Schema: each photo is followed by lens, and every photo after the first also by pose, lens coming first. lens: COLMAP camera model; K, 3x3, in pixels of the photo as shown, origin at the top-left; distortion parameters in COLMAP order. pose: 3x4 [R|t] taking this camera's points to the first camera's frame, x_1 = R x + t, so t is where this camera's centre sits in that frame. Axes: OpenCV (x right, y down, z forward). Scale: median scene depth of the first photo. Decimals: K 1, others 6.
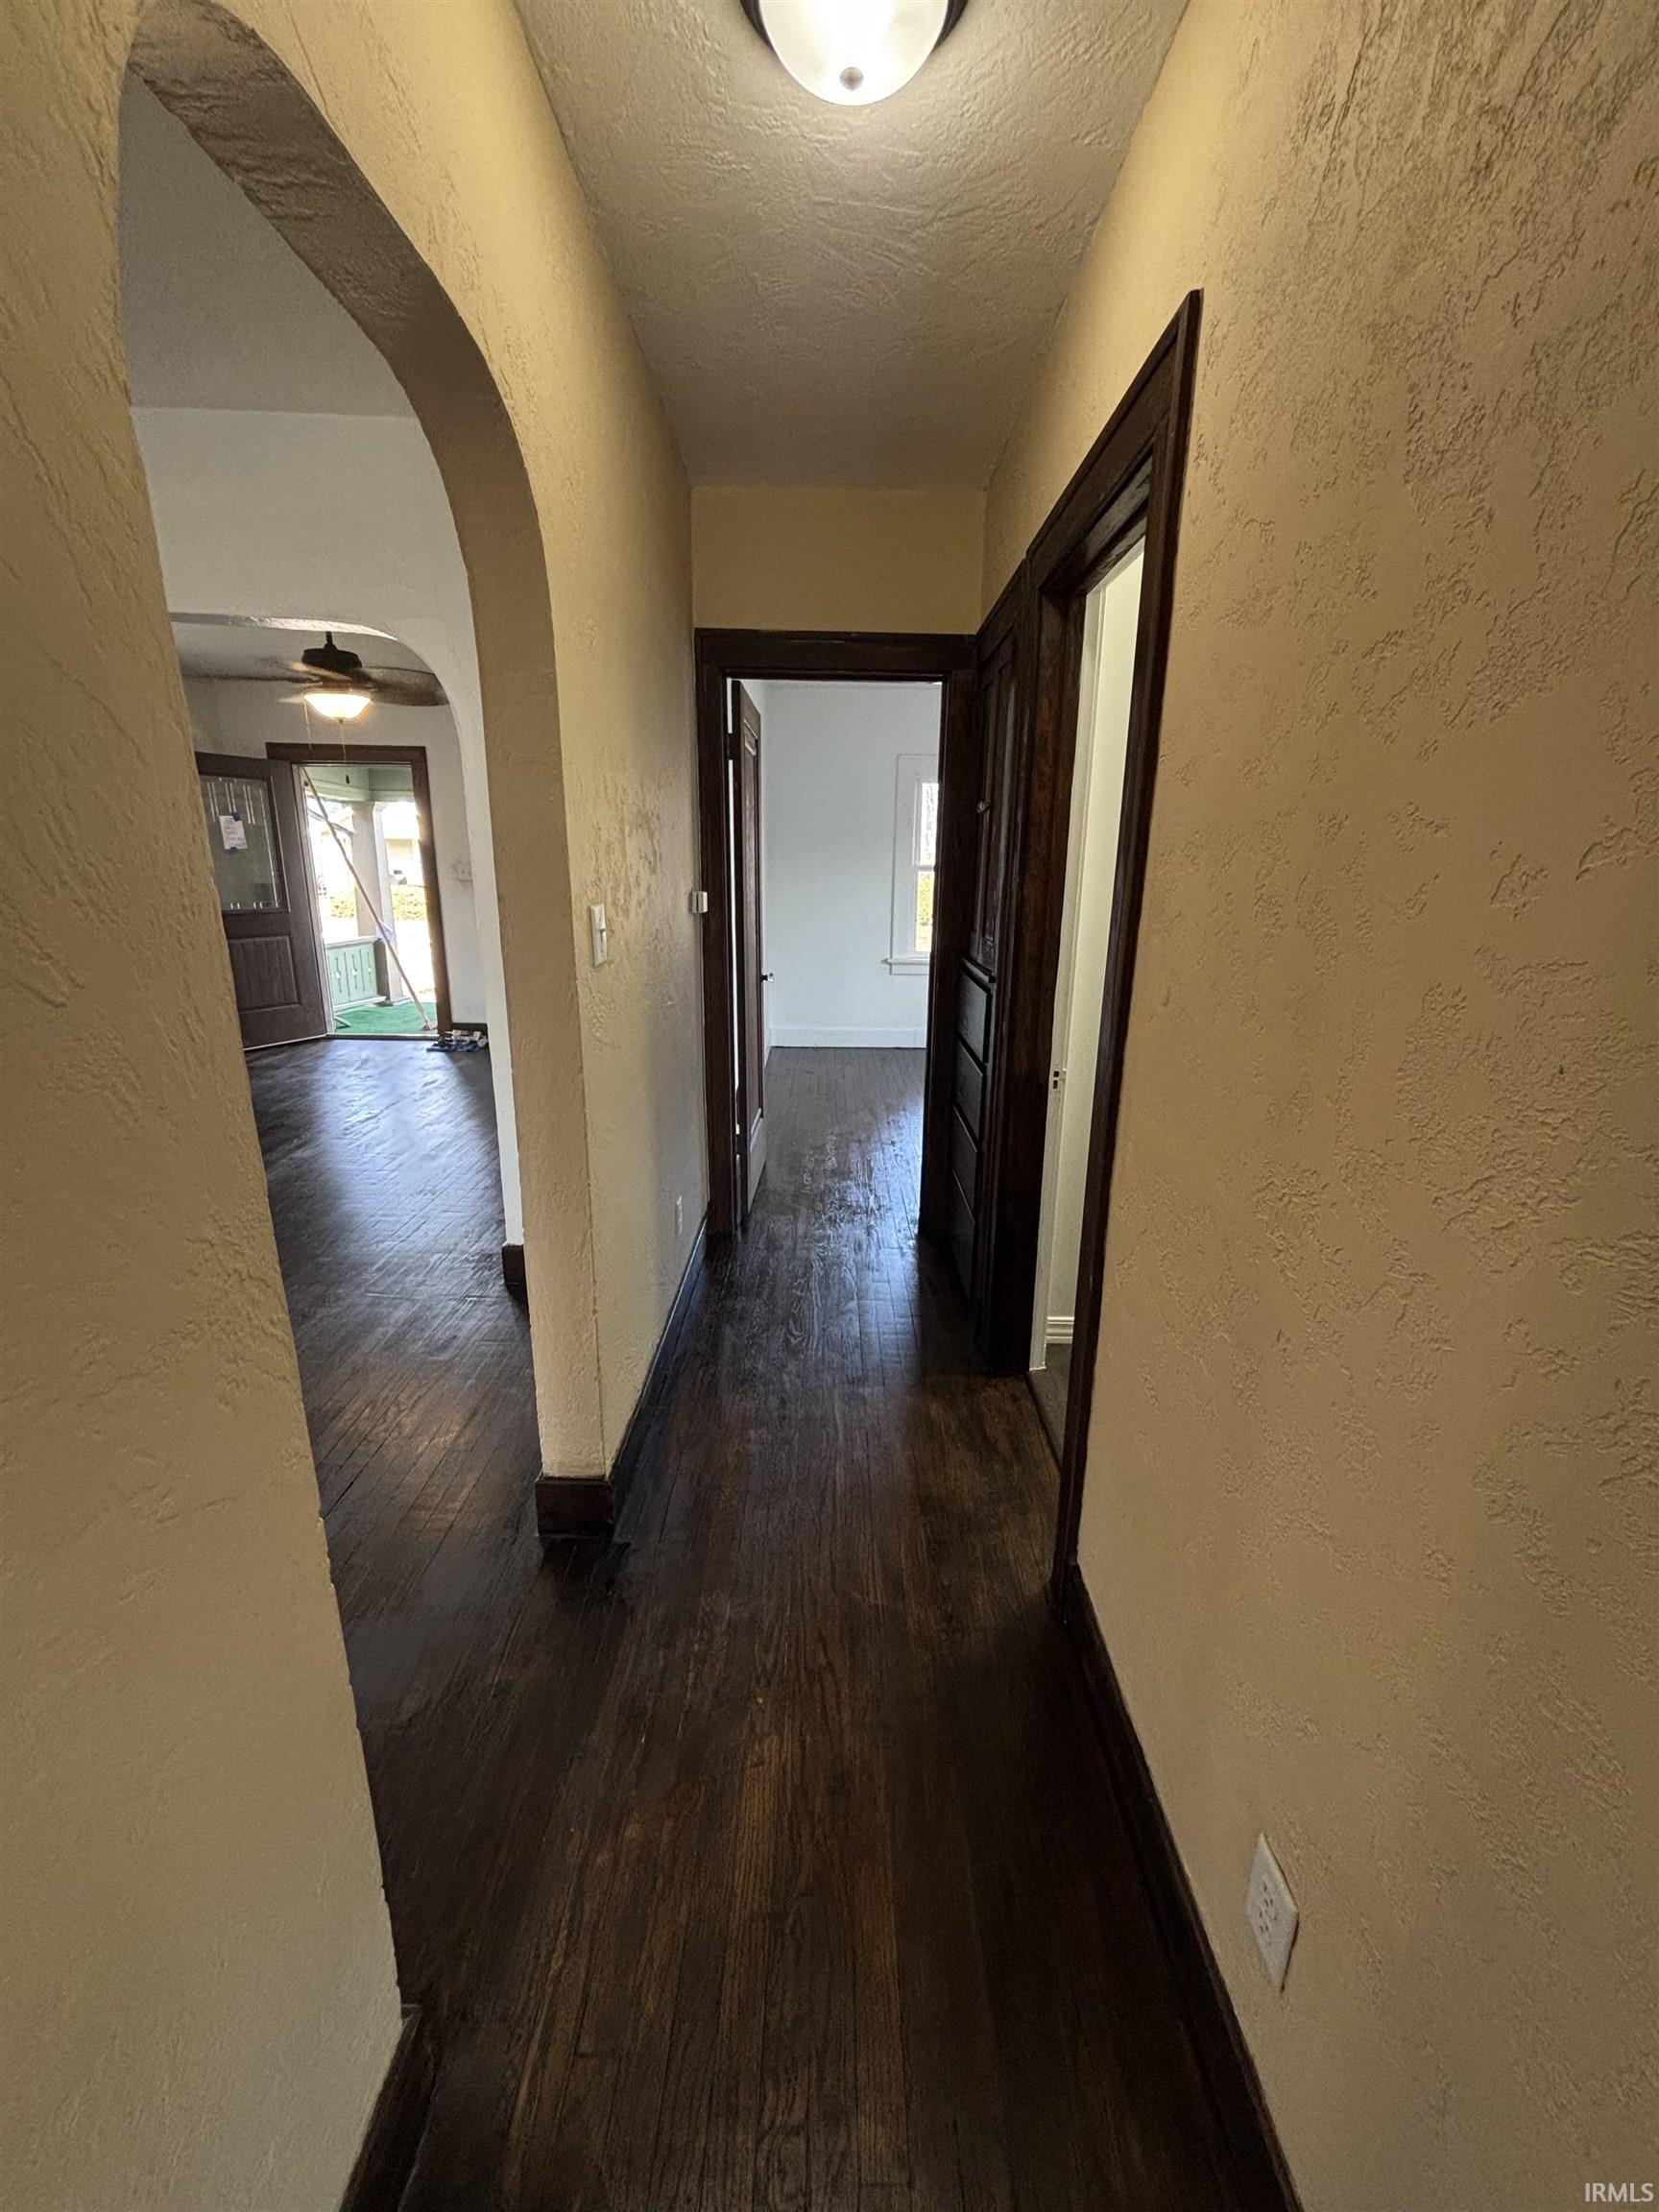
lens RADIAL K [[900.1, 0, 828.6], [0, 900.1, 1101.9], [0, 0, 1]] dist [-0.003414, -0.000129]
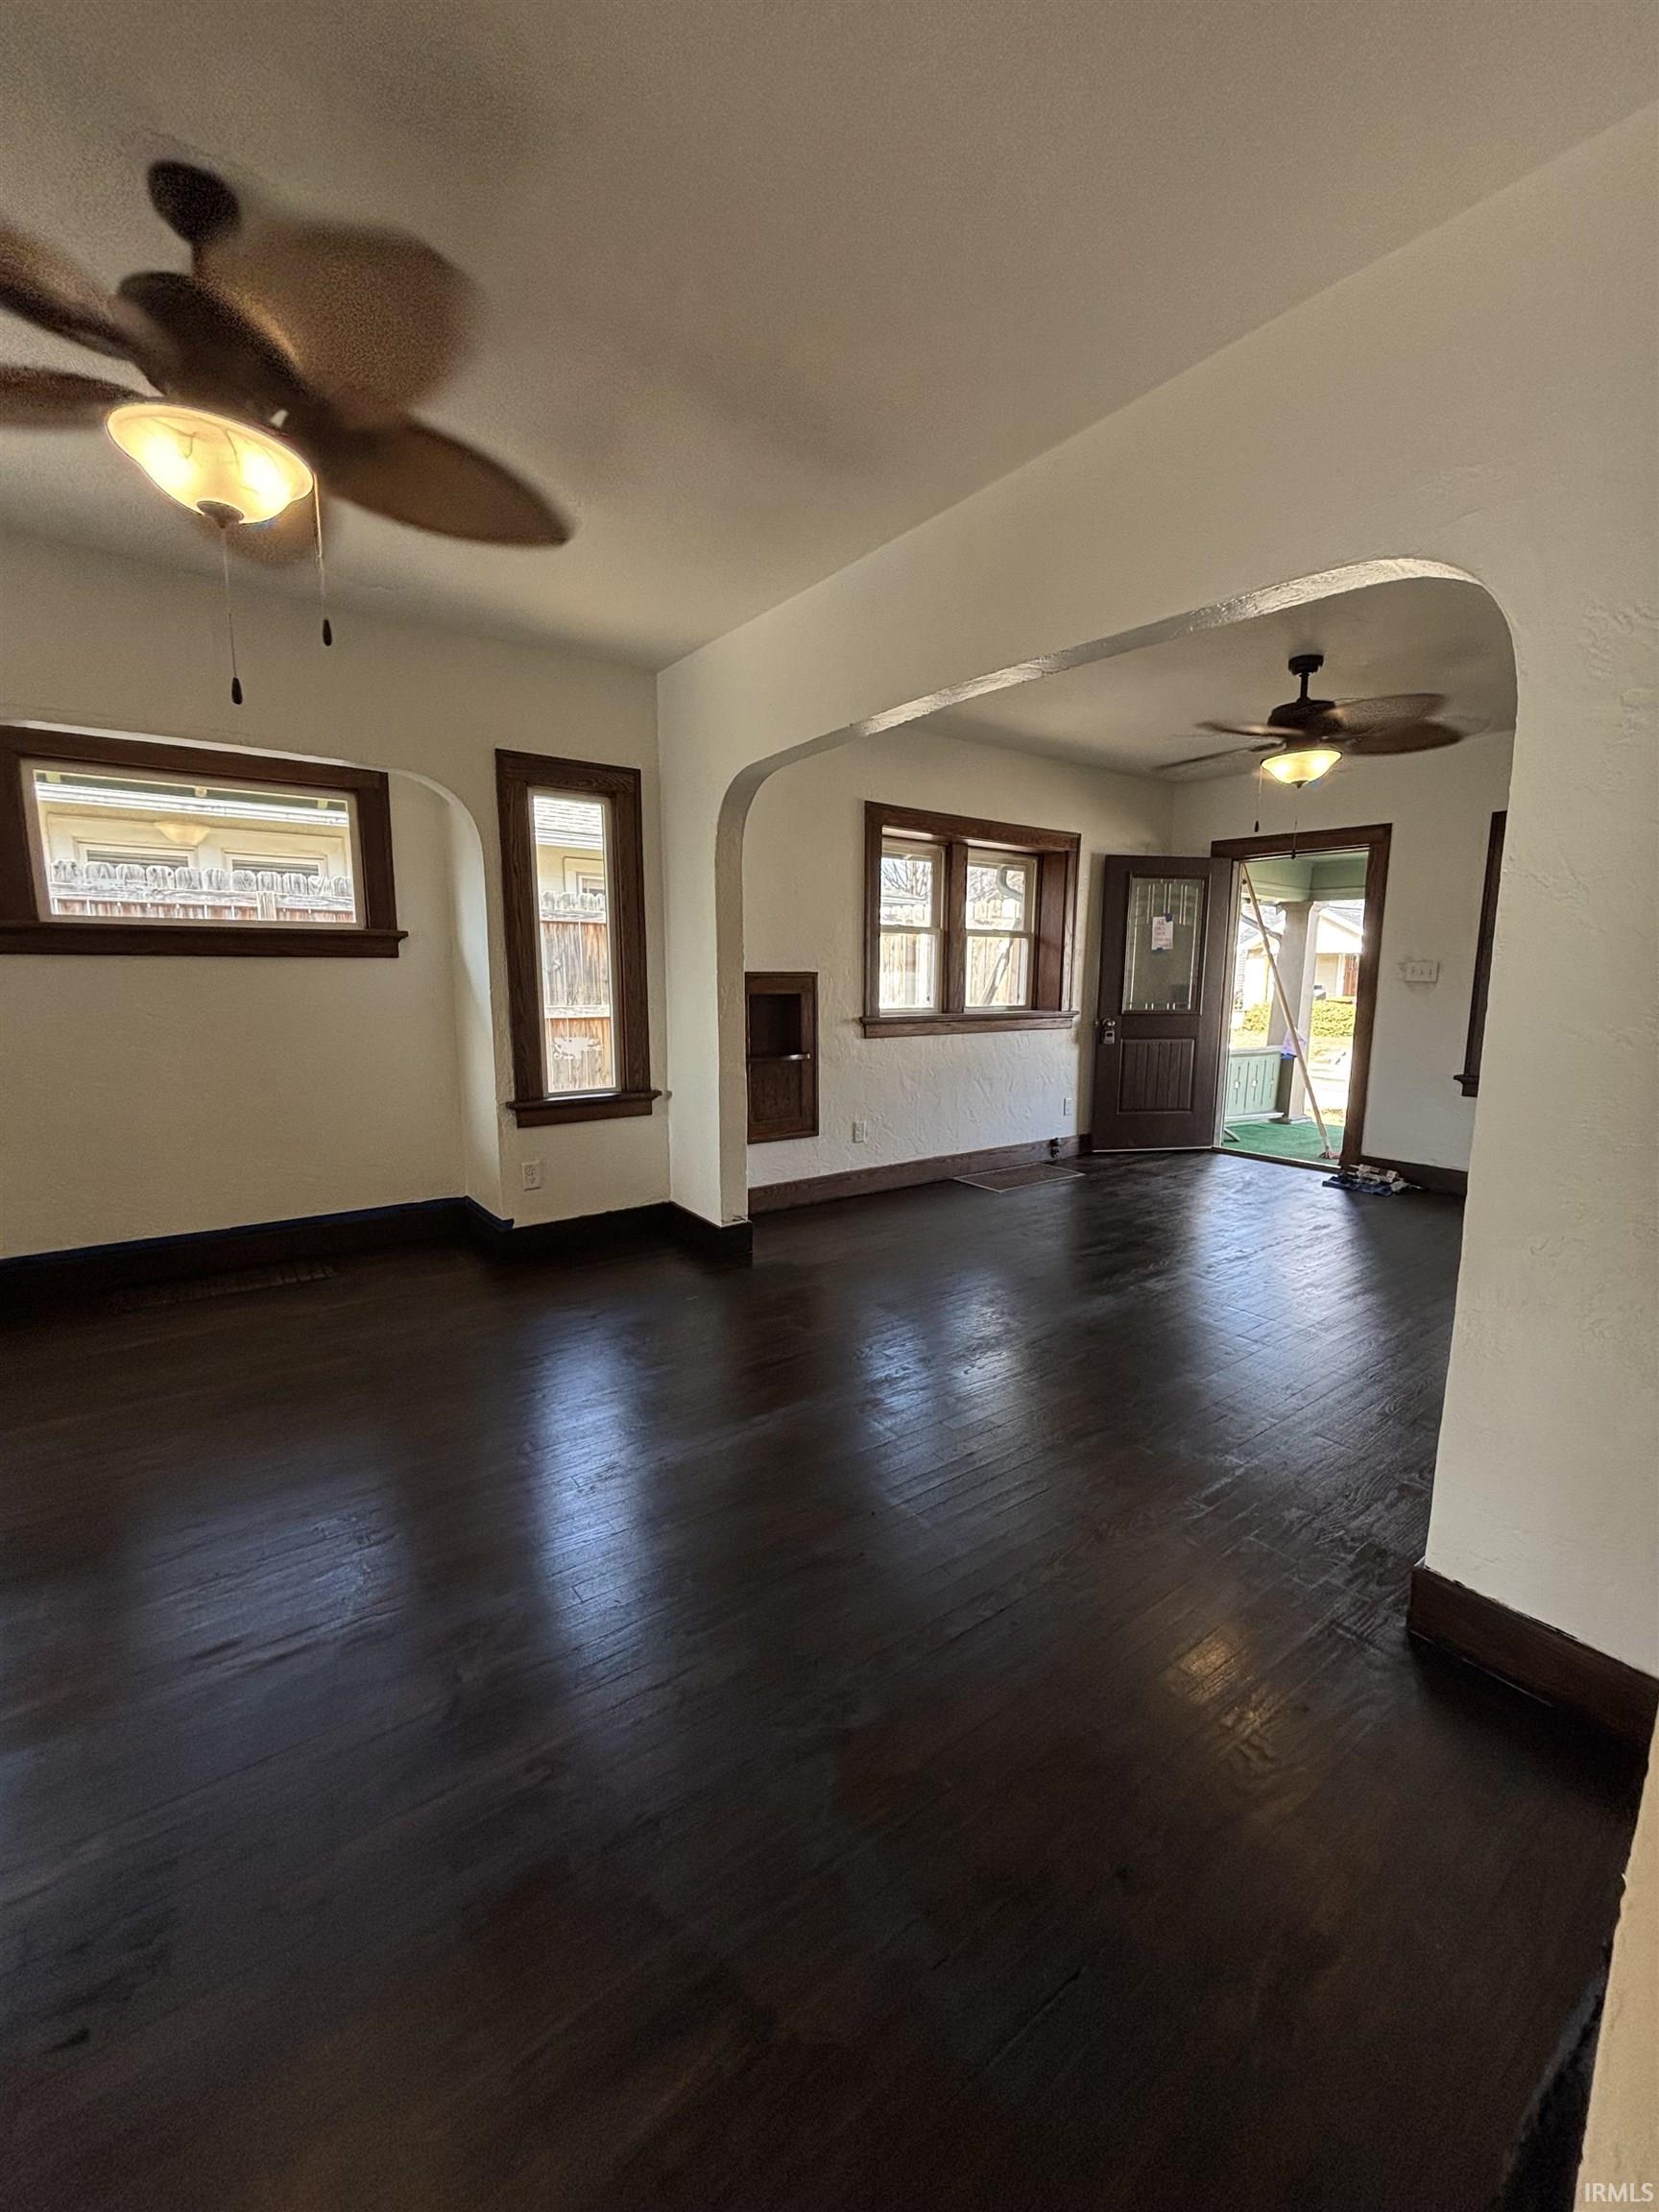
lens RADIAL K [[900.1, 0, 828.0], [0, 900.1, 1106.4], [0, 0, 1]] dist [-0.003414, -0.000129]
pose [[0.599284, 0.109962, -0.792948, -0.074973], [-0.205432, 0.978476, -0.019569, -0.018033], [0.773729, 0.174625, 0.608974, 0.139415]]
